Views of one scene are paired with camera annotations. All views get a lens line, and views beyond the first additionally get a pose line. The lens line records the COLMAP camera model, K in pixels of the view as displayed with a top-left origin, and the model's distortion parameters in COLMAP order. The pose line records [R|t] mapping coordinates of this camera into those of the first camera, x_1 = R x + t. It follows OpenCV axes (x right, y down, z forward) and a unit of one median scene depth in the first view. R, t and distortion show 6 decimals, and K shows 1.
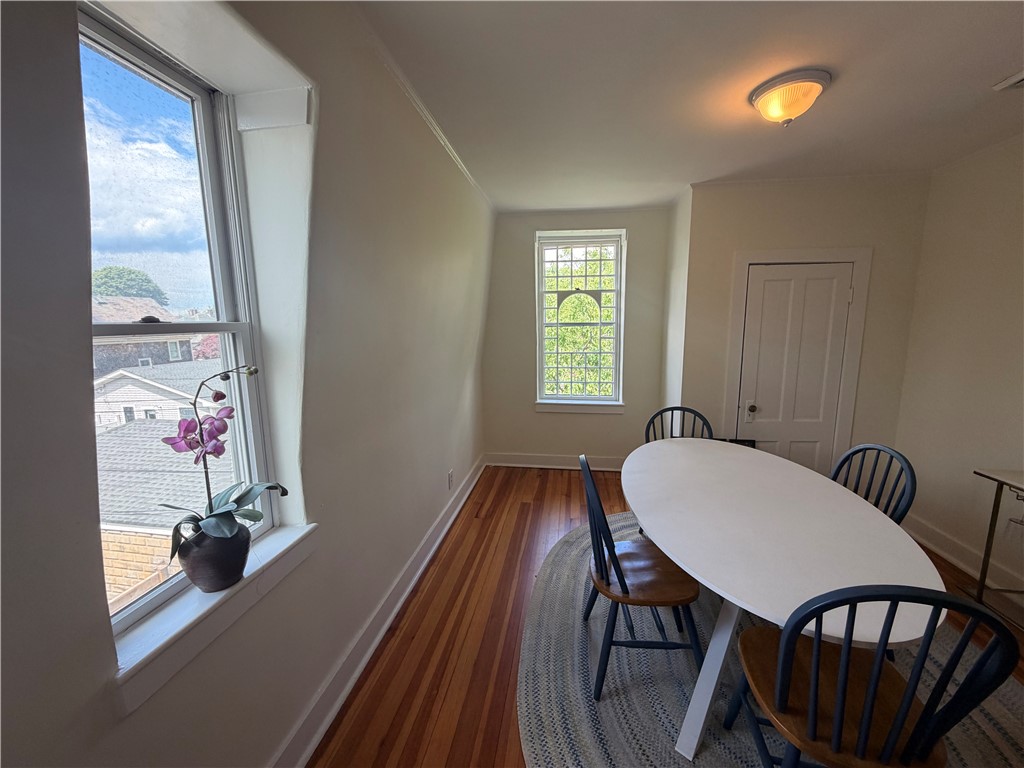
lens RADIAL K [[409.1, 0, 526.4], [0, 409.1, 391.3], [0, 0, 1]] dist [-0.001411, 0.000668]
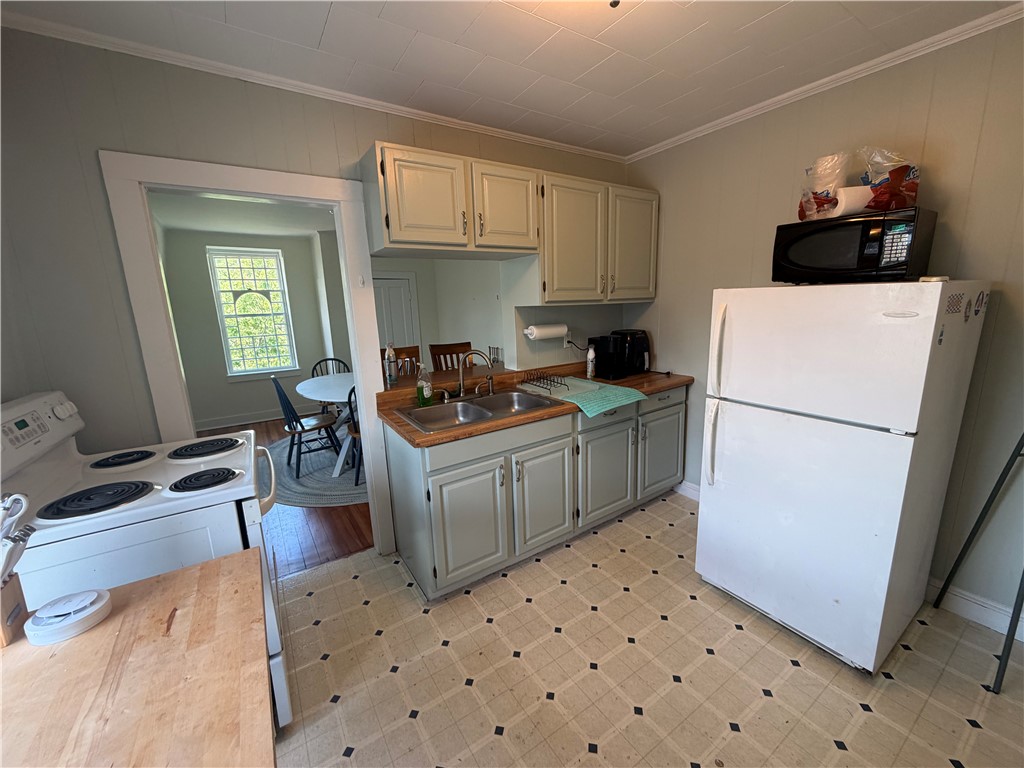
lens RADIAL K [[409.1, 0, 508.4], [0, 409.1, 382.8], [0, 0, 1]] dist [-0.001411, 0.000668]
pose [[0.769886, -0.140048, 0.622625, -0.103147], [0.138276, 0.989054, 0.051489, 0.107896], [-0.623021, 0.046453, 0.780825, -0.589529]]
